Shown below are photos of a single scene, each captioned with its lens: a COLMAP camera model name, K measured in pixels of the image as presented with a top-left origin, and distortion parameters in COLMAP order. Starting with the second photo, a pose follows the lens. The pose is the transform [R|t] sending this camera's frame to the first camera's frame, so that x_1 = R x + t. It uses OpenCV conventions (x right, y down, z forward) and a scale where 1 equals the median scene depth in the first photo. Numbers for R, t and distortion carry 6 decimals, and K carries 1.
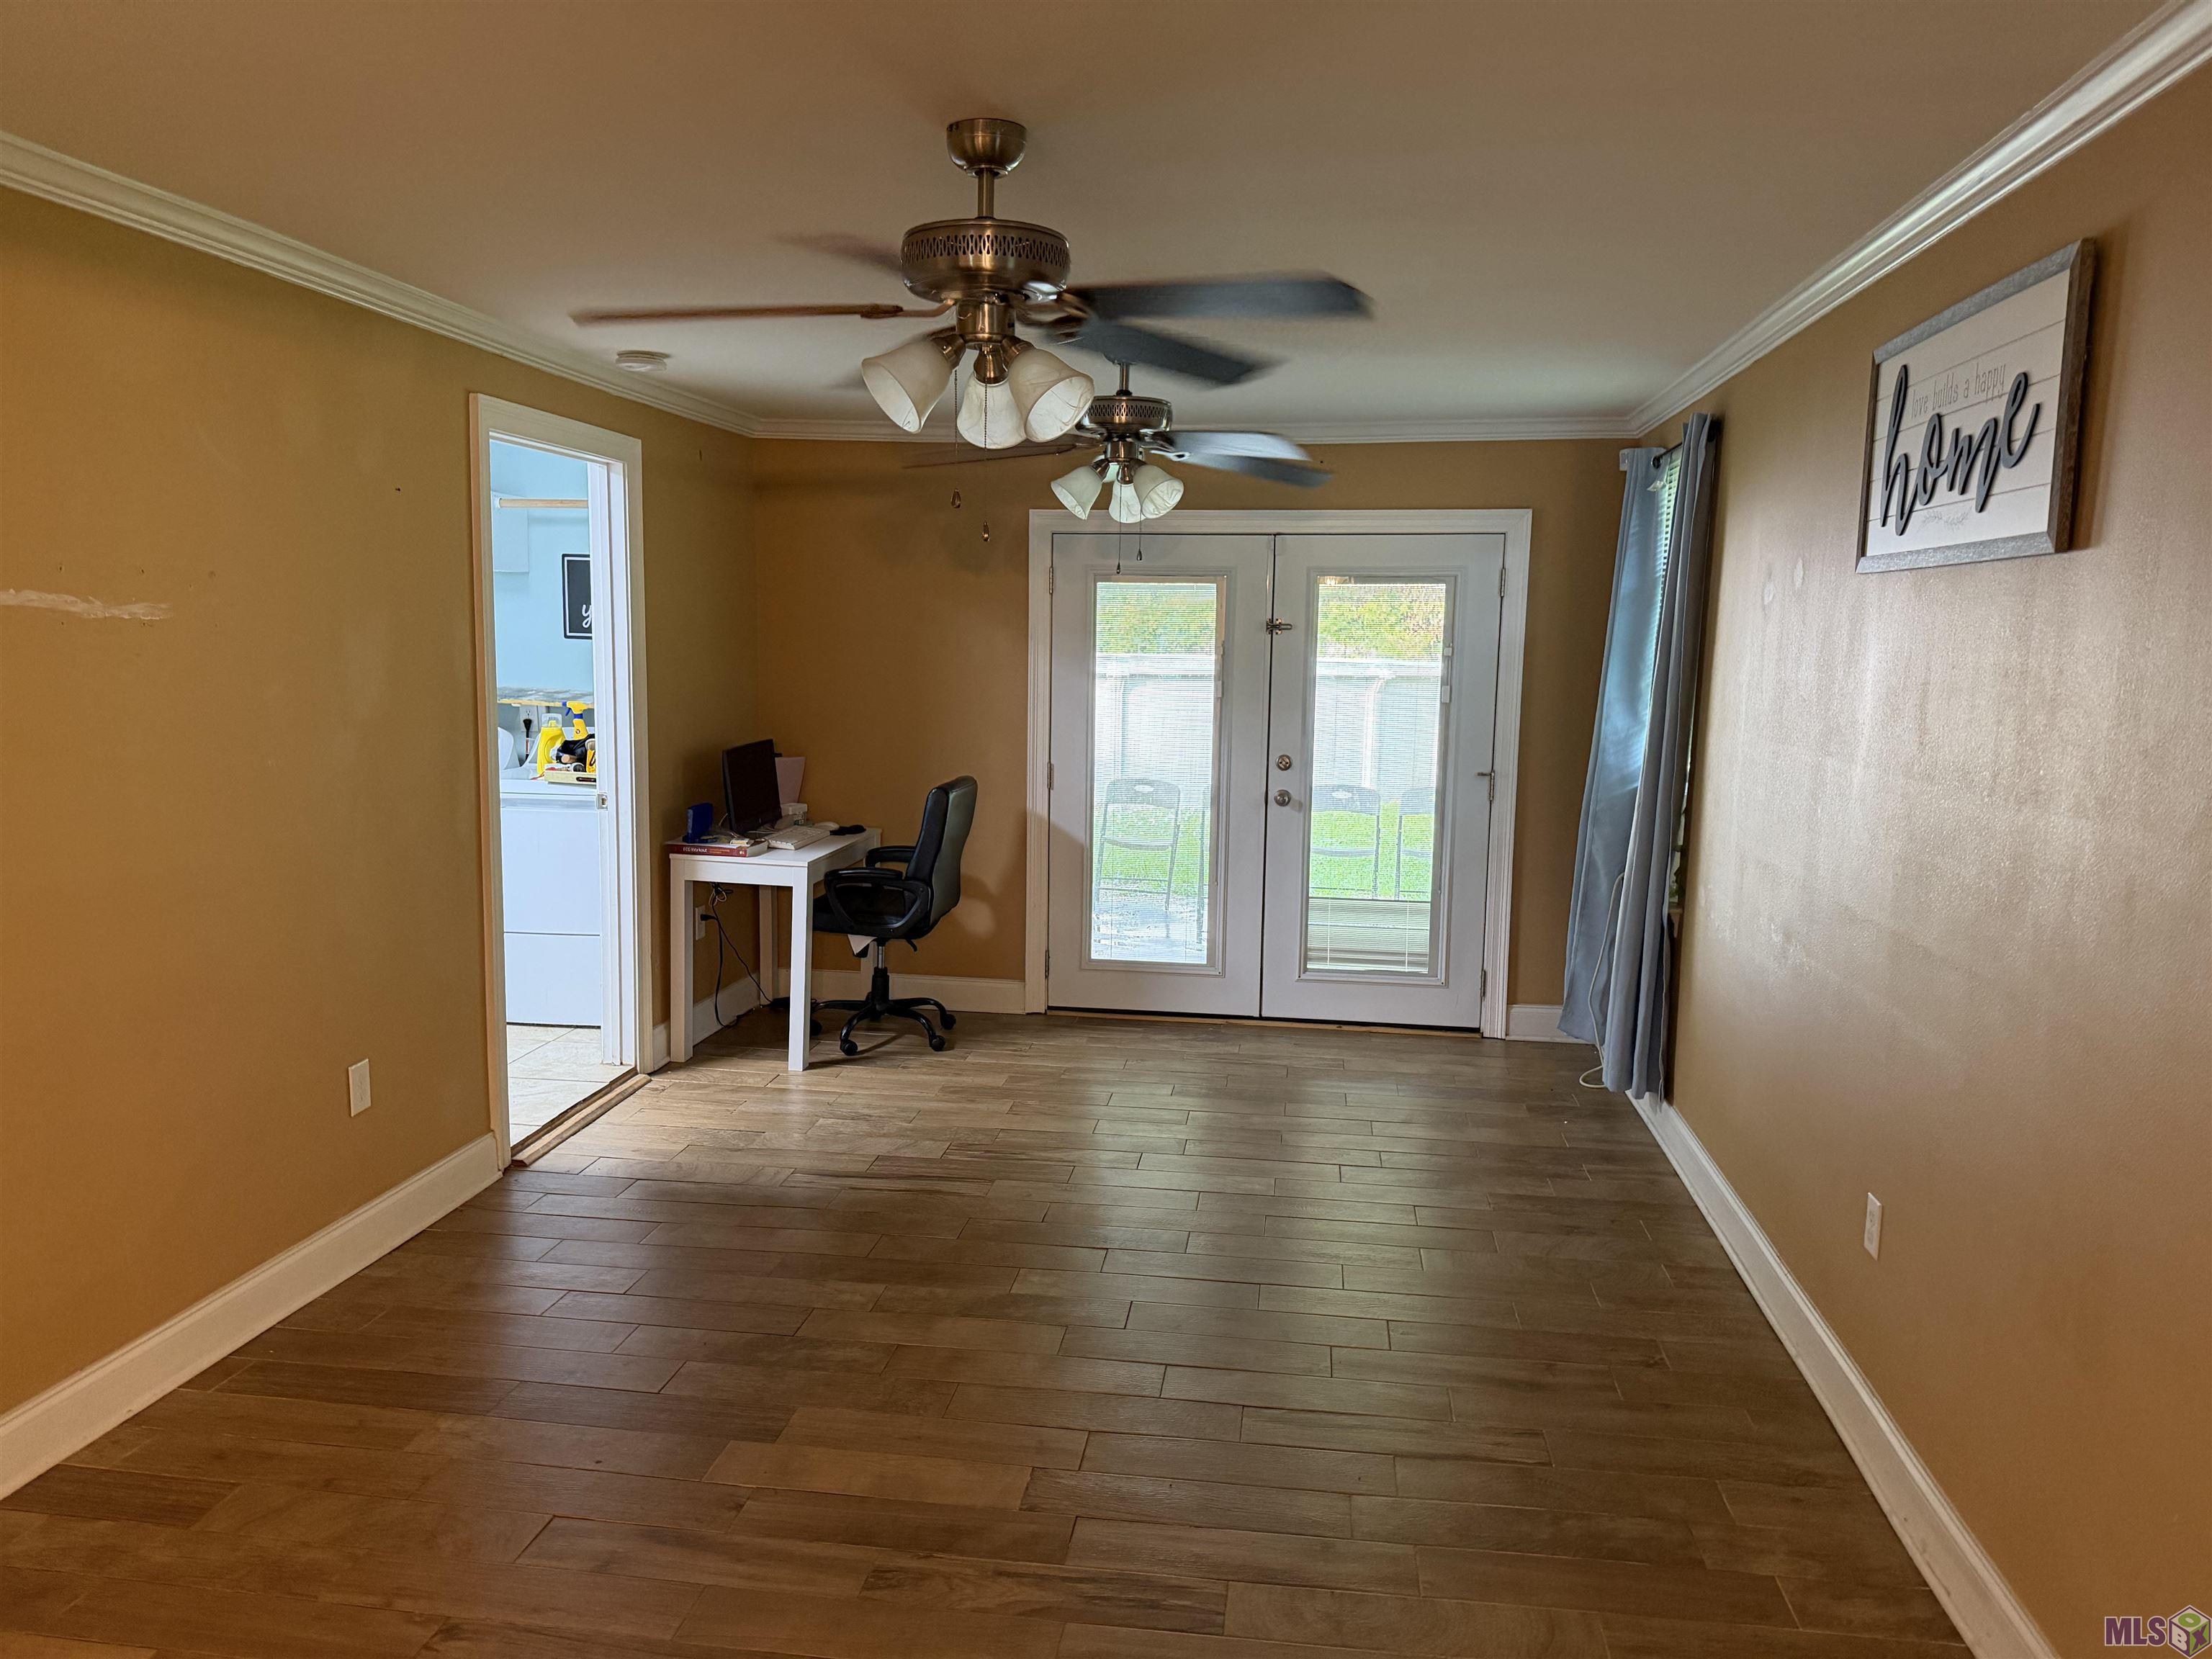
lens RADIAL K [[1531.7, 0, 1082.9], [0, 1531.7, 847.6], [0, 0, 1]] dist [0.012544, -0.008526]
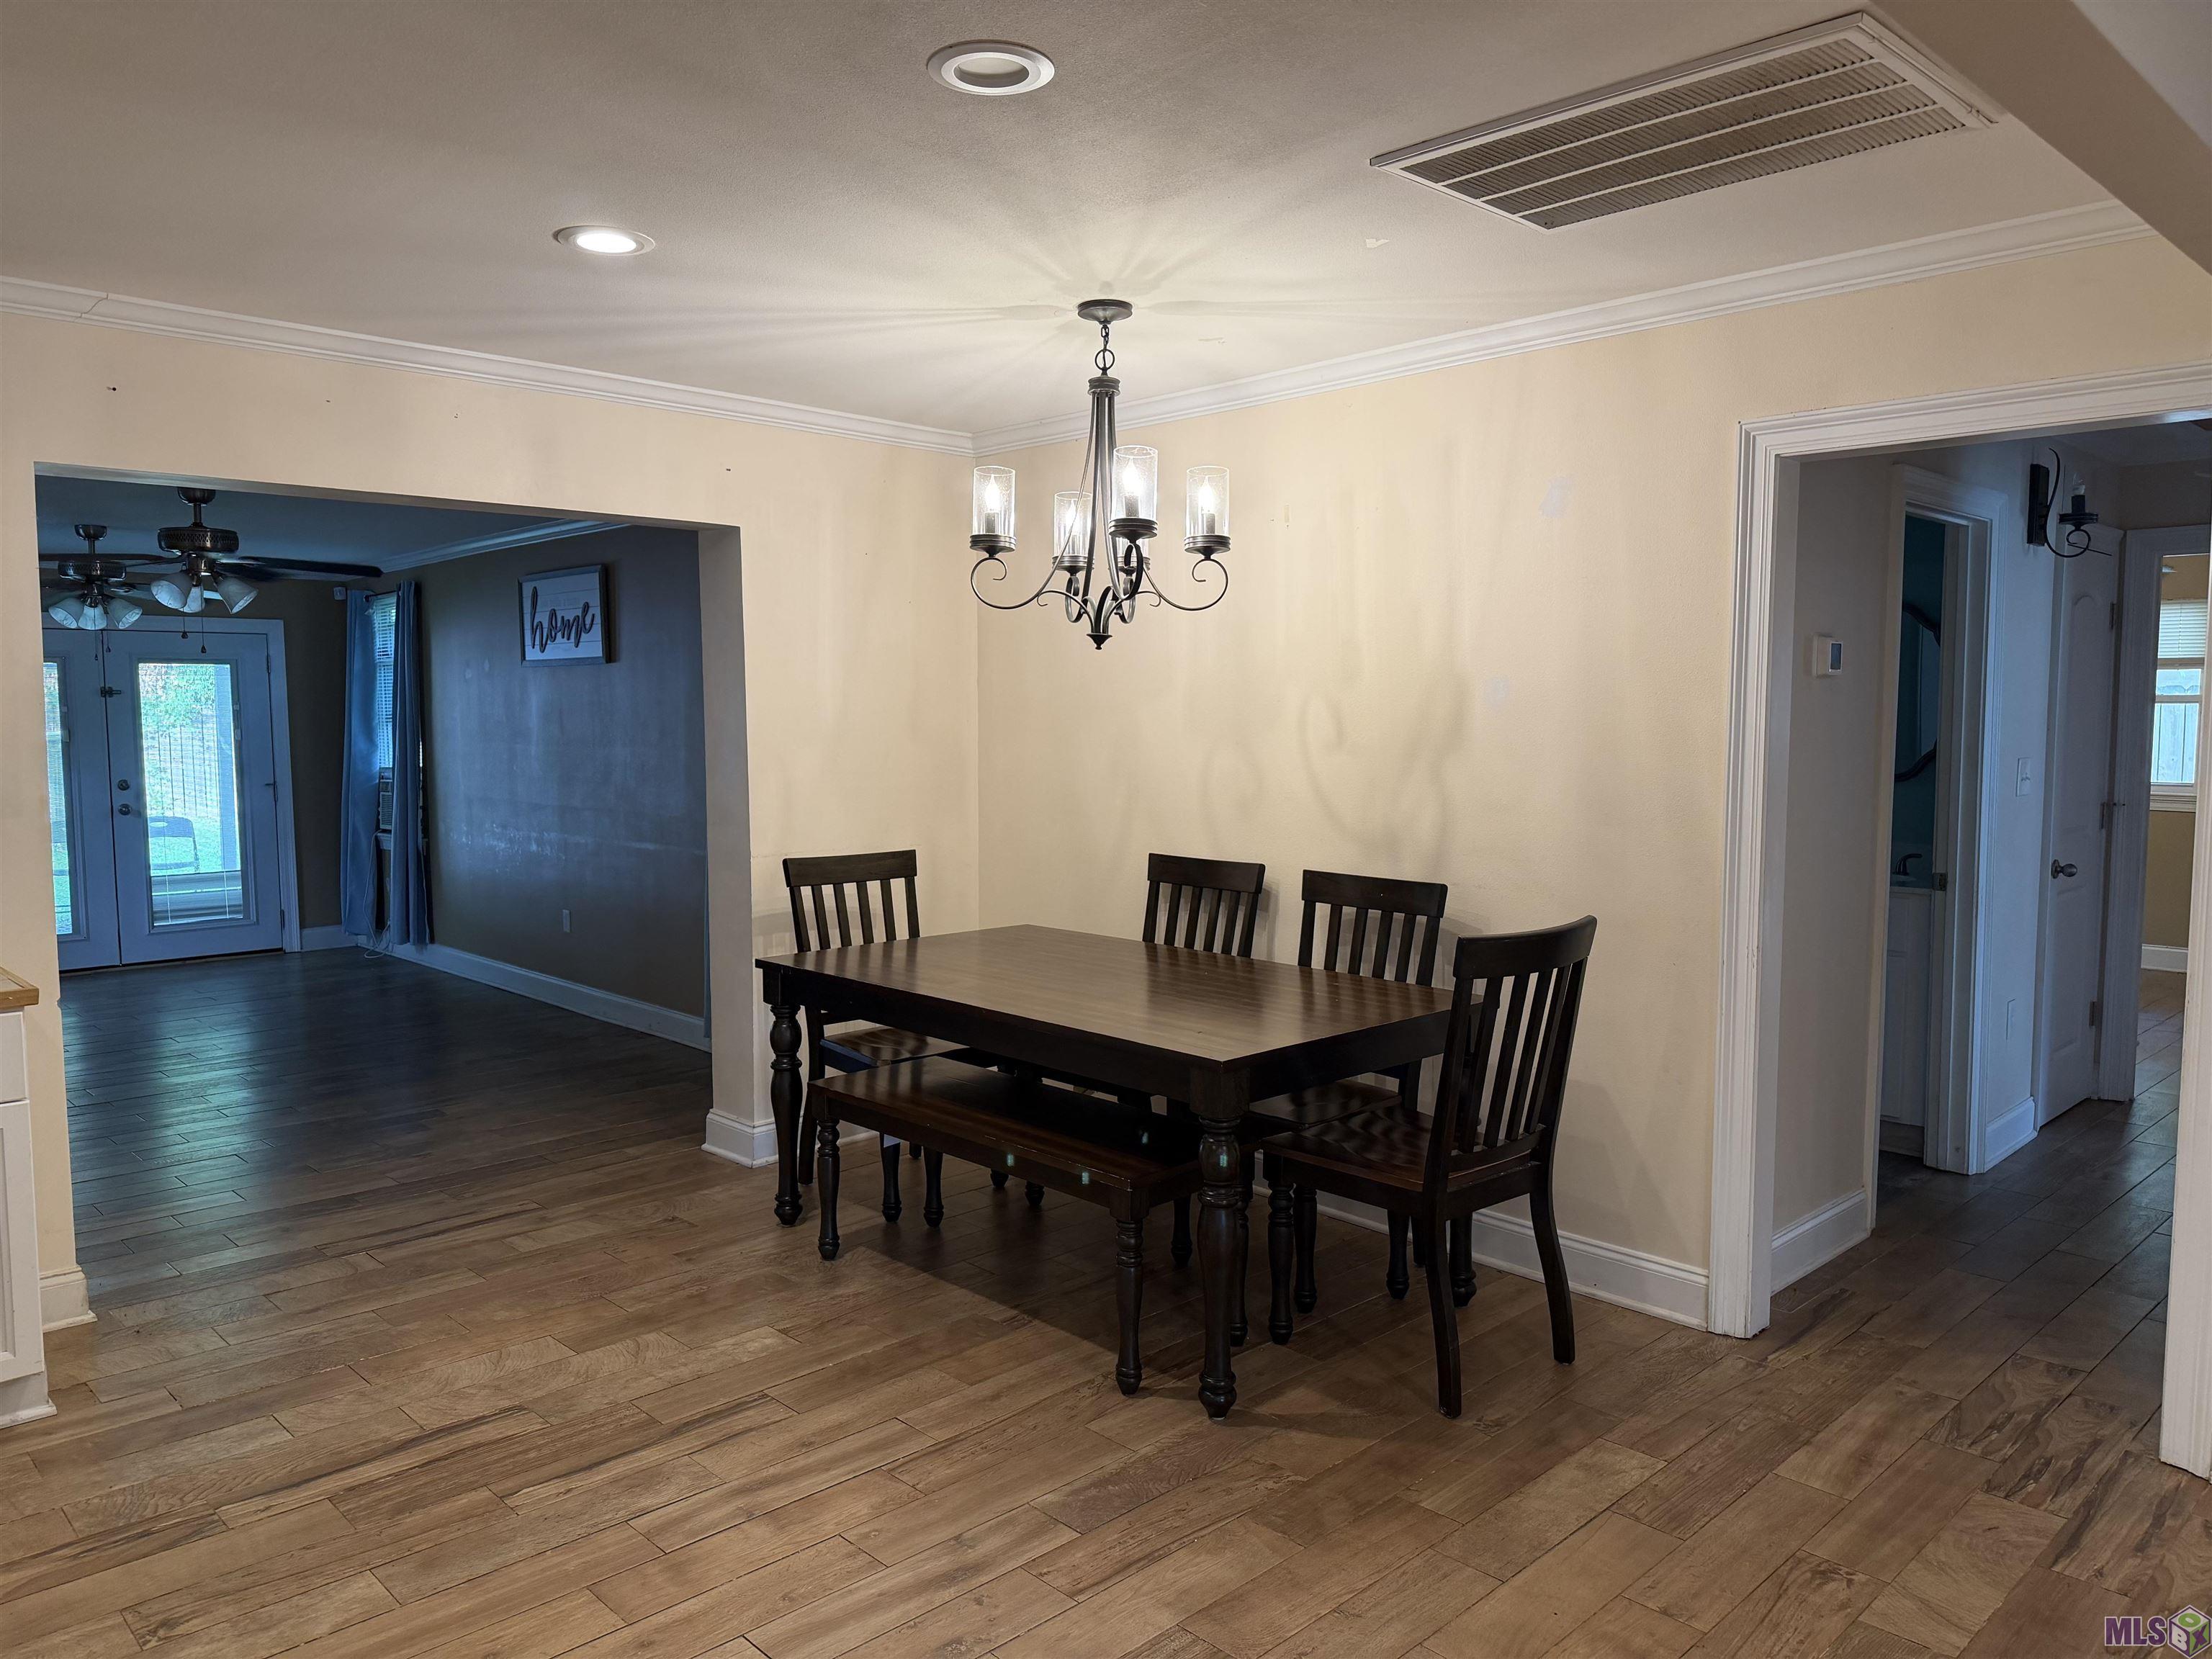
lens RADIAL K [[1531.7, 0, 1097.3], [0, 1531.7, 840.9], [0, 0, 1]] dist [0.012544, -0.008526]
pose [[0.602847, -0.089147, 0.792861, -0.696919], [0.125747, 0.991935, 0.015919, 0.132413], [-0.787885, 0.090104, 0.609194, -0.907401]]
